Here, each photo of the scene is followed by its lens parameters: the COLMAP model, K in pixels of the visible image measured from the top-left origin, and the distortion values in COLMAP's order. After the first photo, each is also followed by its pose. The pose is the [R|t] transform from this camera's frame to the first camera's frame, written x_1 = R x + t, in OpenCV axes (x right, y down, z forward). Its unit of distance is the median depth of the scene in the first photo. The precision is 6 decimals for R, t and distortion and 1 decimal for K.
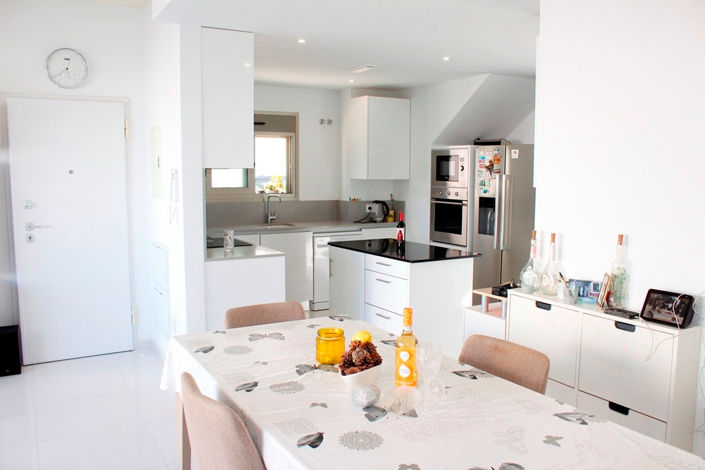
lens RADIAL K [[594.7, 0, 353.1], [0, 594.7, 243.6], [0, 0, 1]] dist [-0.163859, 0.142856]
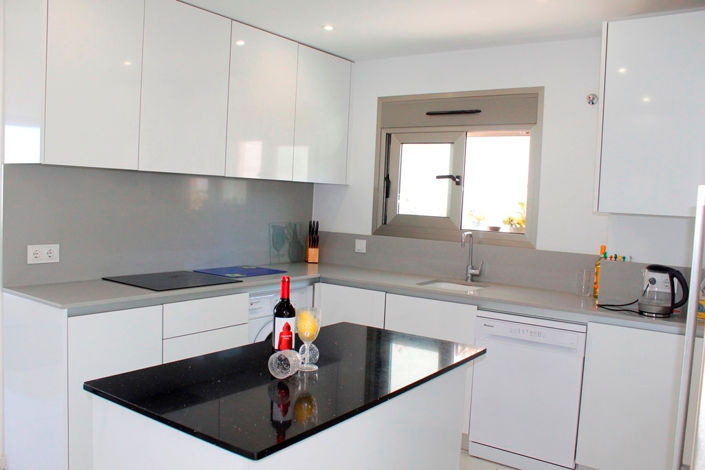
lens RADIAL K [[594.7, 0, 353.1], [0, 594.7, 243.6], [0, 0, 1]] dist [-0.163859, 0.142856]
pose [[0.420139, 0.082828, -0.903672, 0.342683], [-0.151274, 0.988284, 0.020253, -0.067321], [0.894762, 0.128193, 0.427746, 0.668053]]
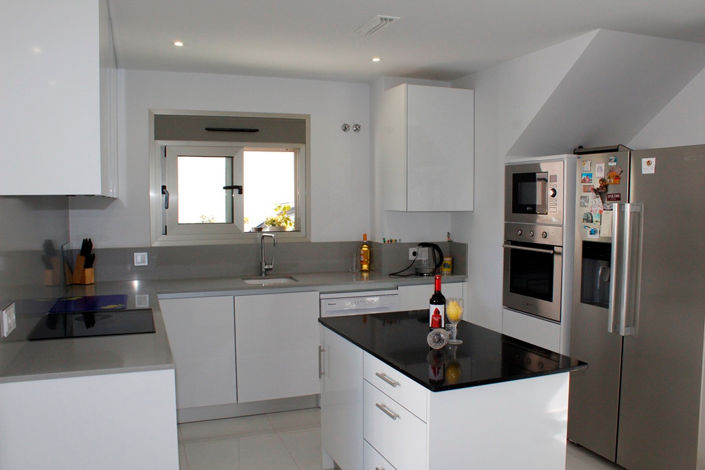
lens RADIAL K [[594.7, 0, 353.1], [0, 594.7, 243.6], [0, 0, 1]] dist [-0.163859, 0.142856]
pose [[0.986131, 0.005698, -0.165872, 0.076539], [-0.013442, 0.998869, -0.045601, -0.042736], [0.165424, 0.047198, 0.985092, 0.354517]]
